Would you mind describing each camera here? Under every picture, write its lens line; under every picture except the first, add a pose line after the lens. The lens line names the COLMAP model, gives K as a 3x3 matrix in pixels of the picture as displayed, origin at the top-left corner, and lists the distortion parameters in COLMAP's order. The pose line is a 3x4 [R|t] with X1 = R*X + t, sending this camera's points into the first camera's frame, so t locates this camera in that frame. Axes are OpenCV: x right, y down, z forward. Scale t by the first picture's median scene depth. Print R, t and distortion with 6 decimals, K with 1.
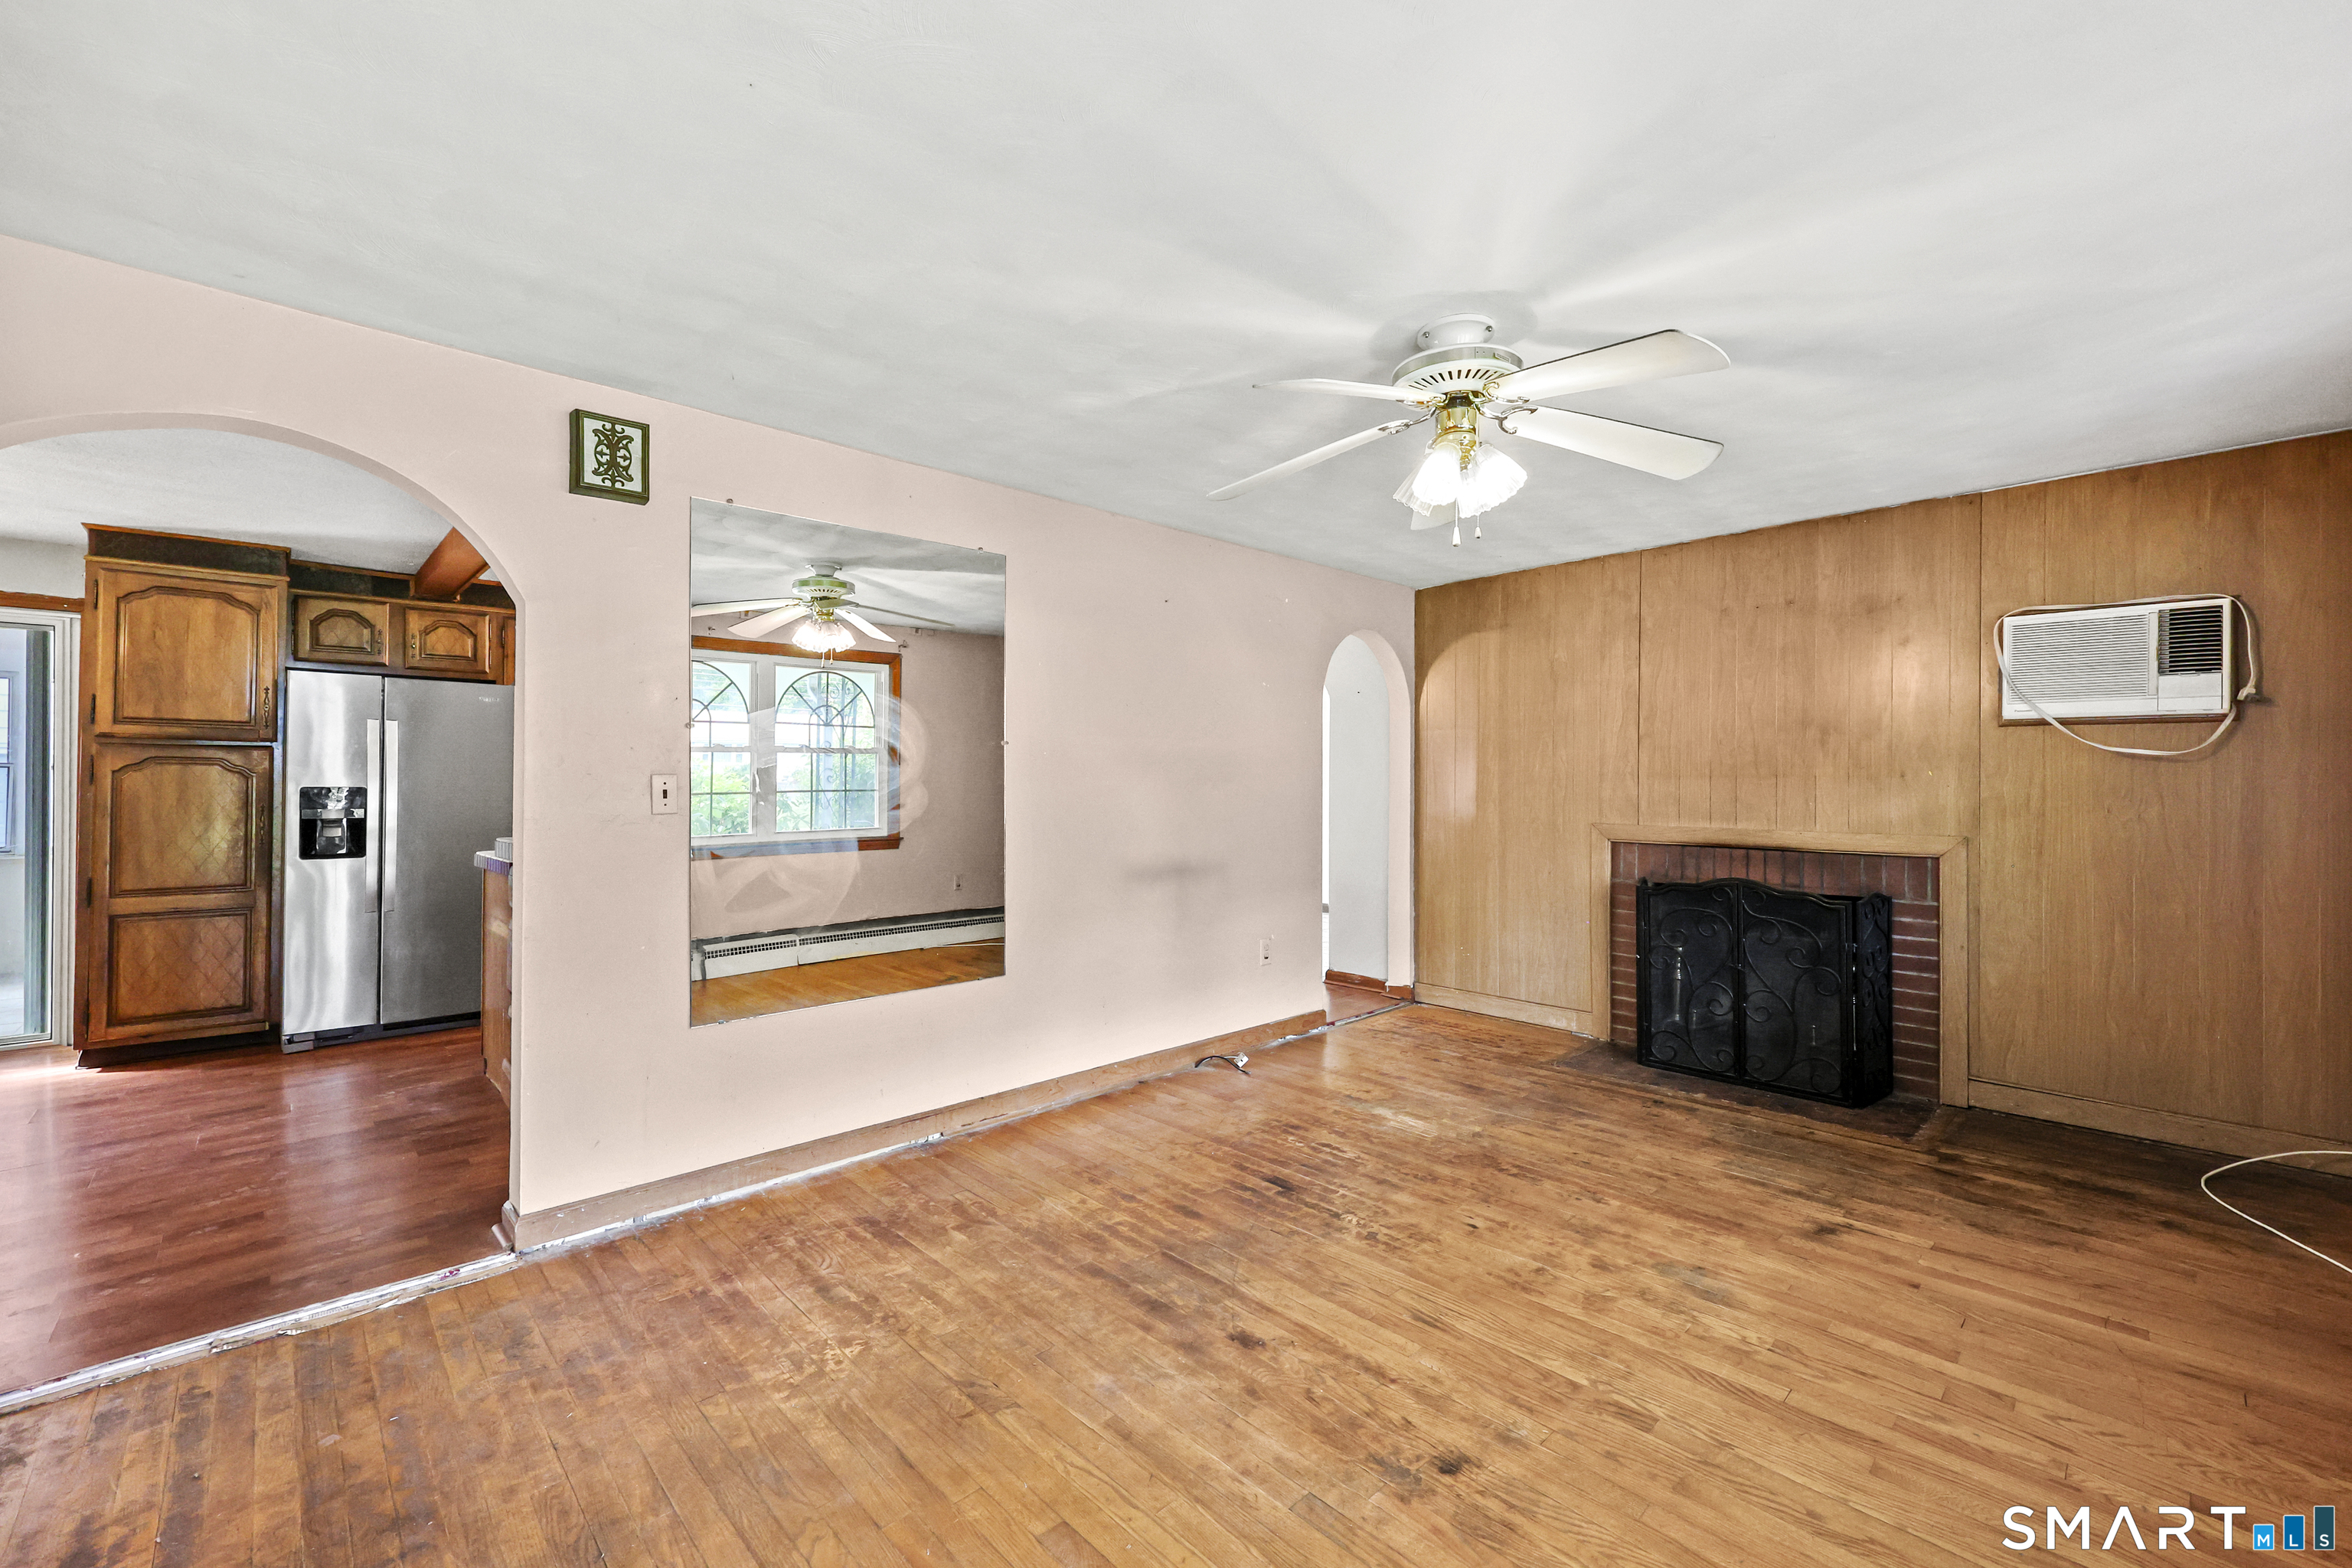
lens RADIAL K [[953.3, 0, 1175.1], [0, 953.3, 780.1], [0, 0, 1]] dist [-0.001621, -0.000457]
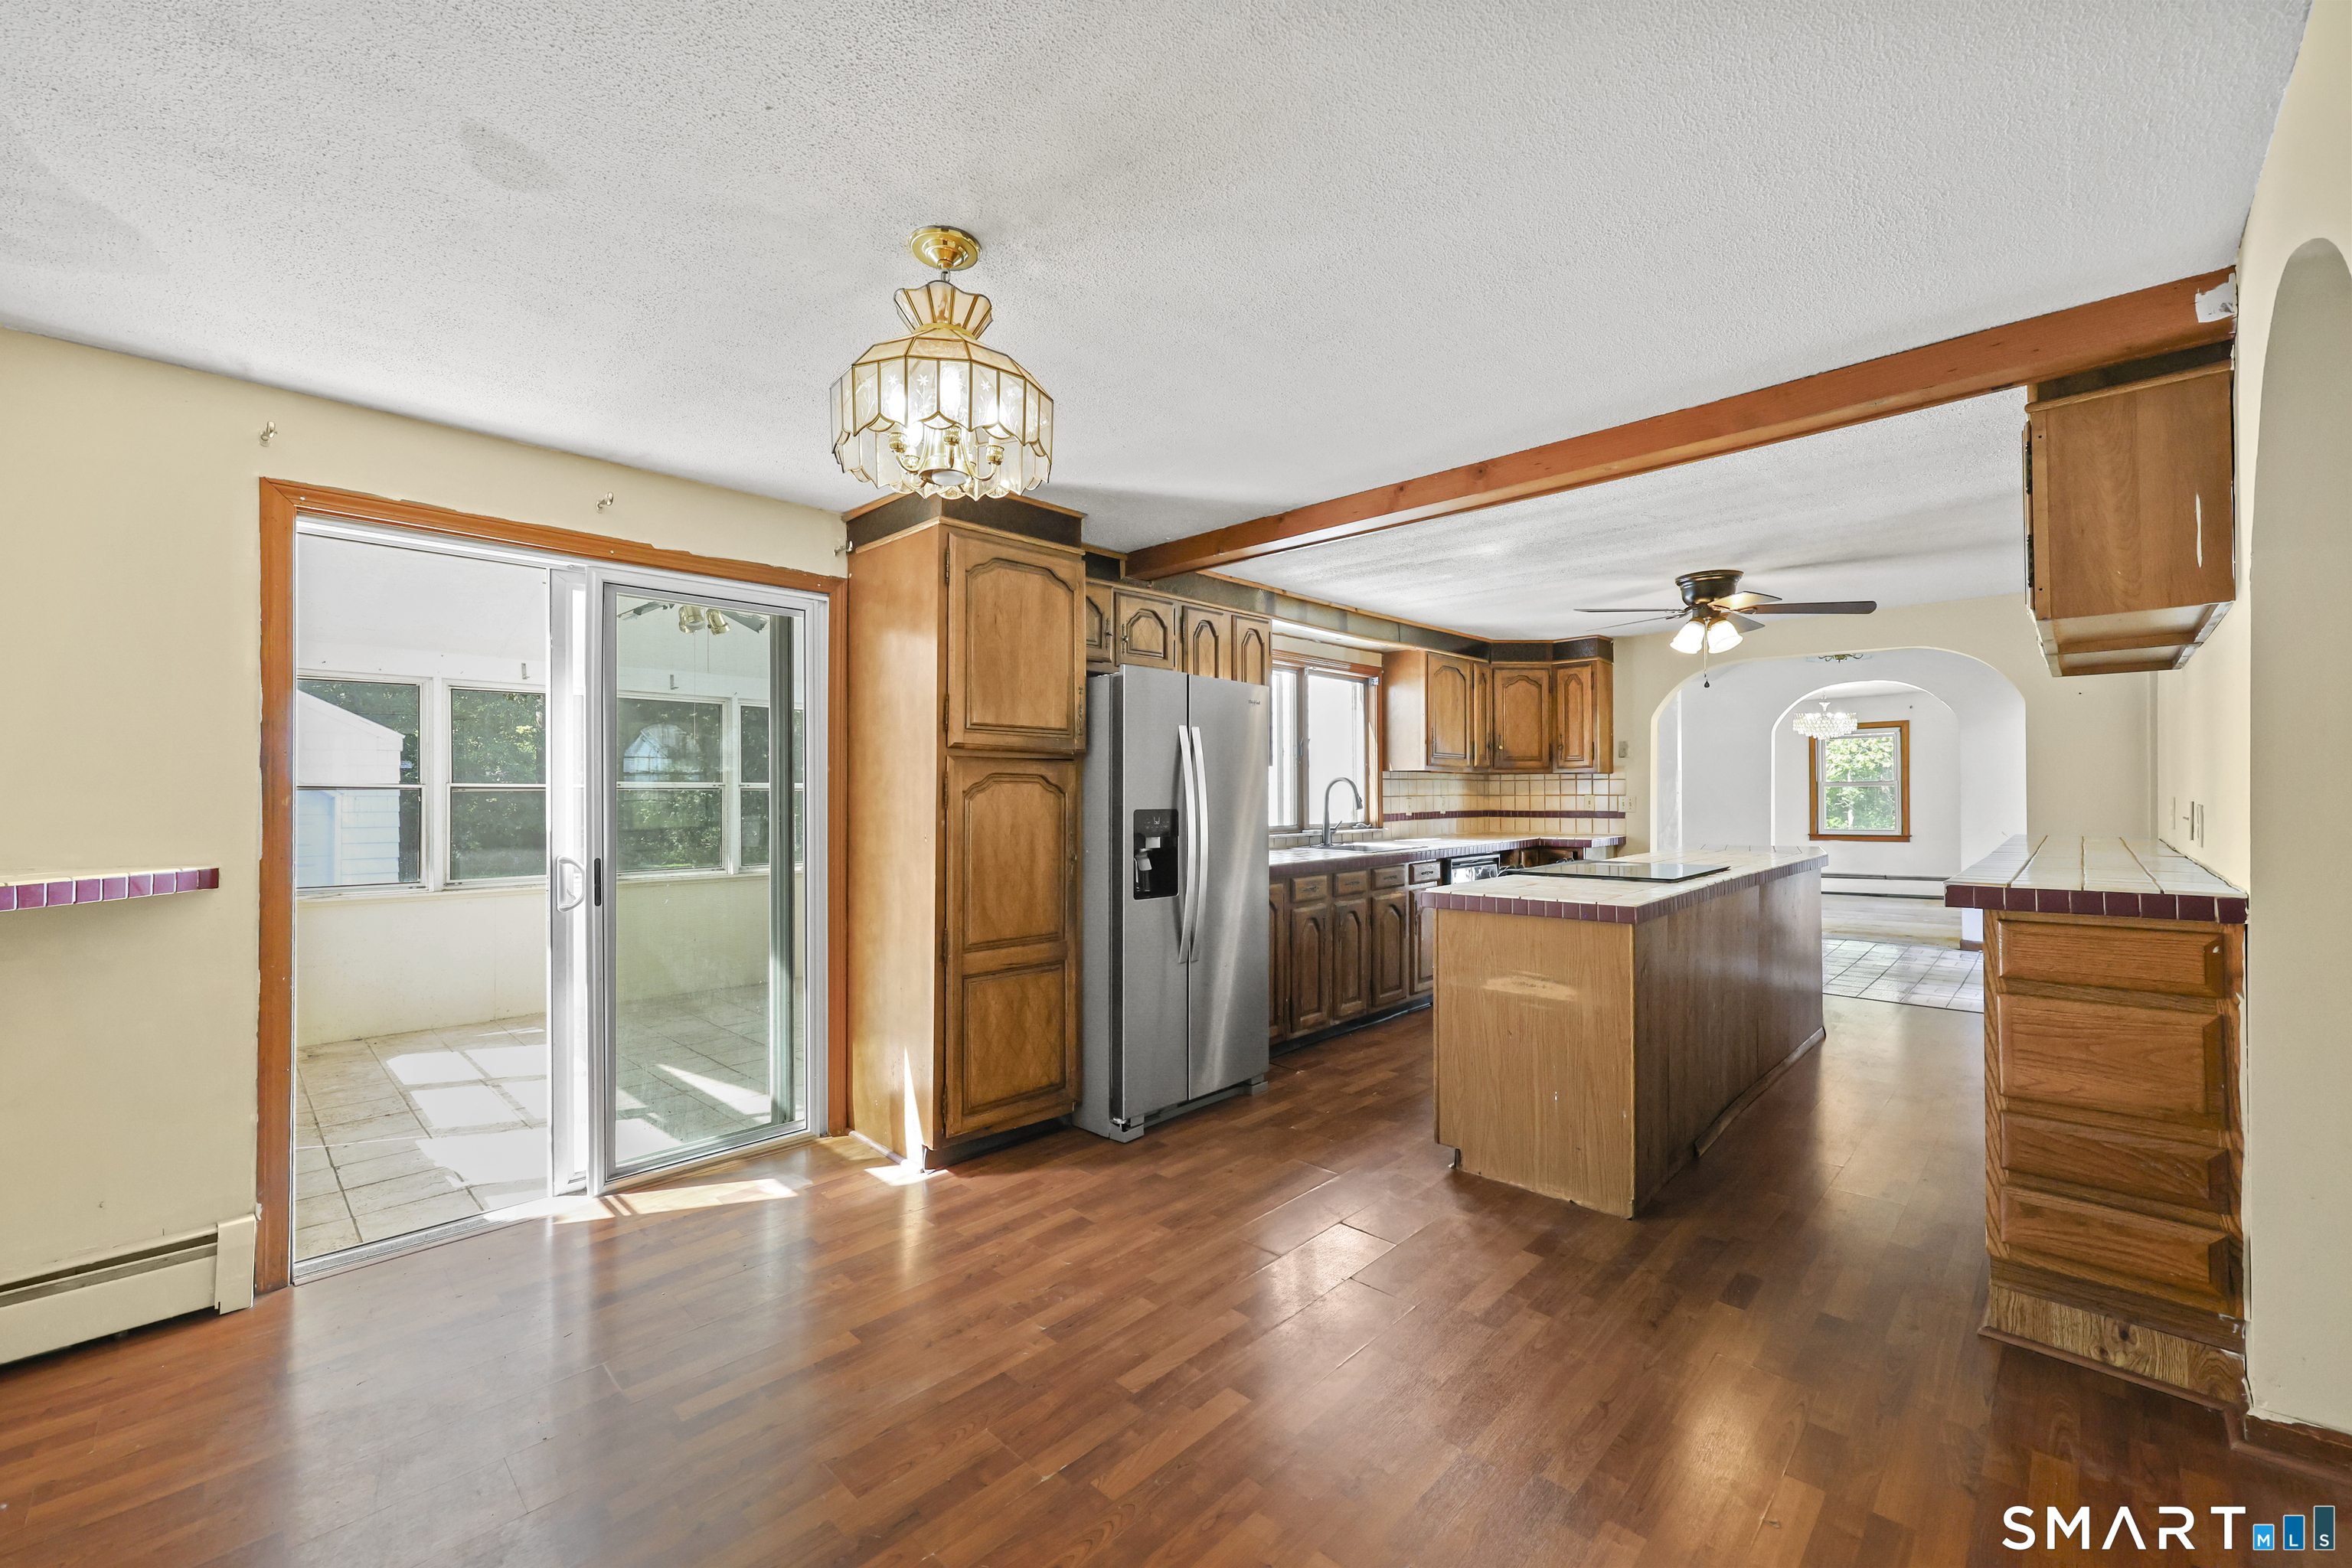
lens RADIAL K [[953.3, 0, 1174.2], [0, 953.3, 797.7], [0, 0, 1]] dist [-0.001621, -0.000457]
pose [[0.999537, -0.009097, 0.029042, -0.027171], [0.009050, 0.999957, 0.001774, -0.000126], [-0.029057, -0.001510, 0.999577, 0.005862]]
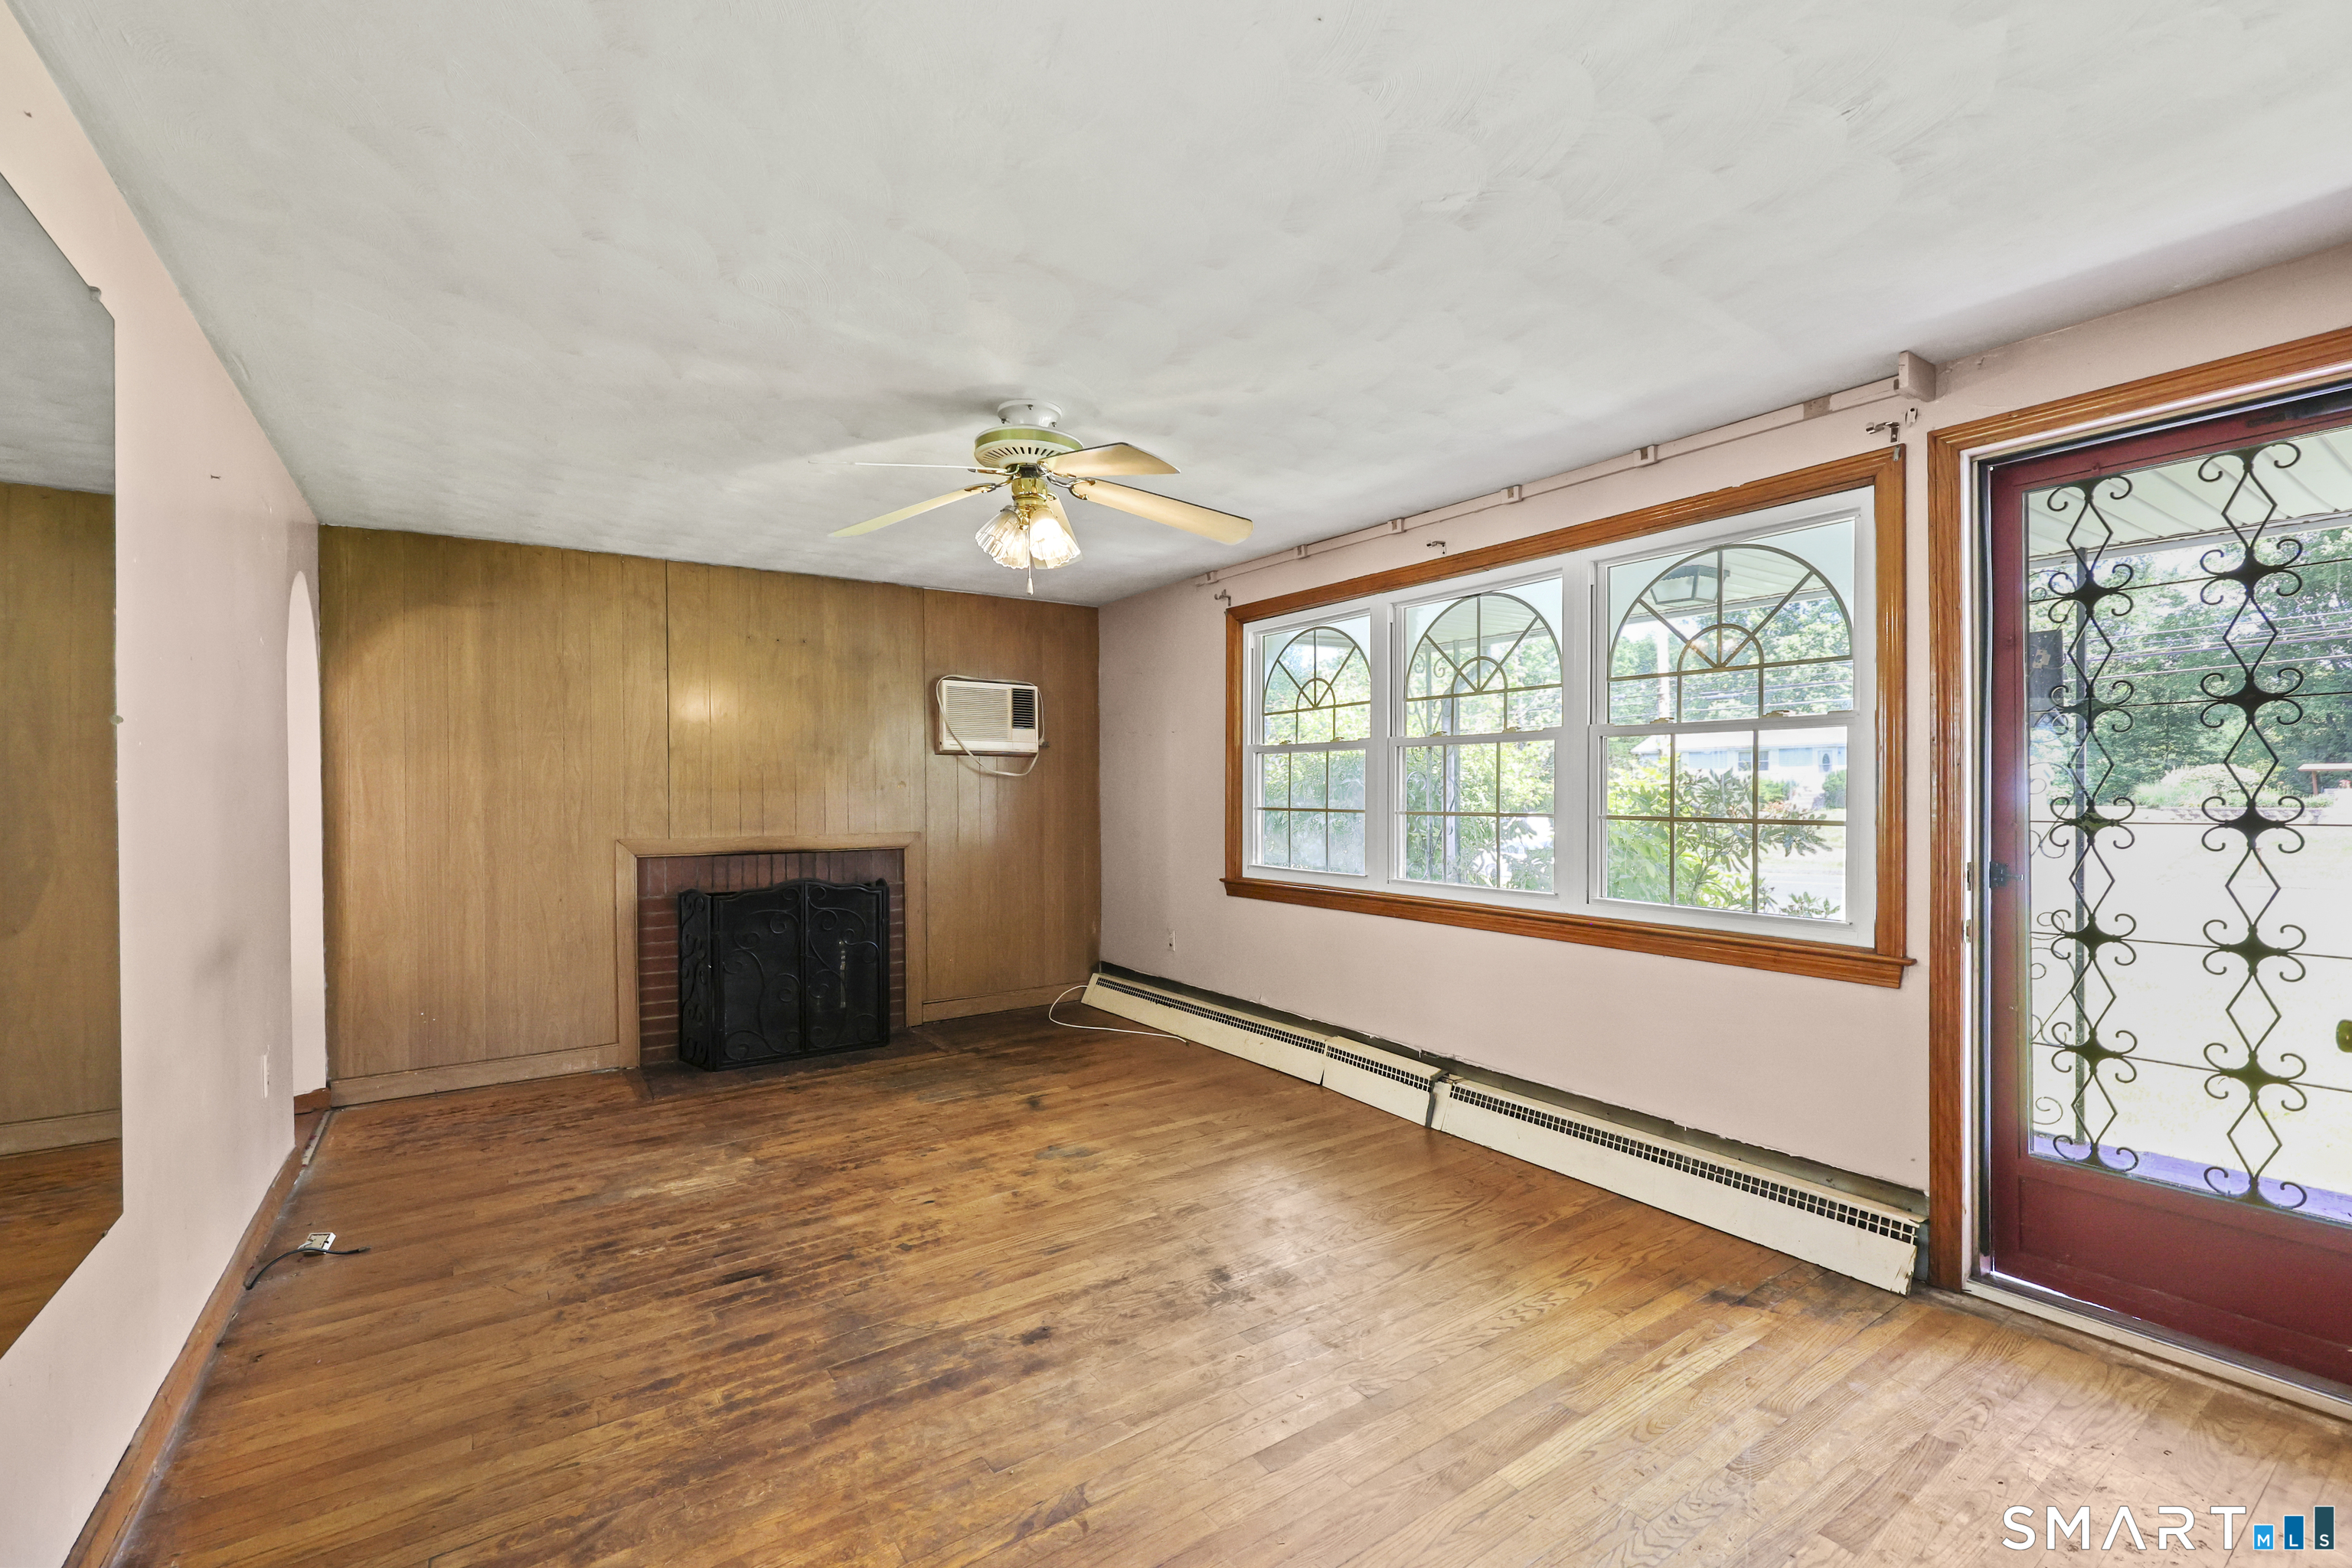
lens RADIAL K [[997.3, 0, 1171.9], [0, 997.3, 795.8], [0, 0, 1]] dist [0.003066, 0.000358]
pose [[0.166402, -0.007938, 0.986026, -0.665513], [0.004343, 0.999964, 0.007317, -0.003686], [-0.986048, 0.003065, 0.166431, 0.464177]]
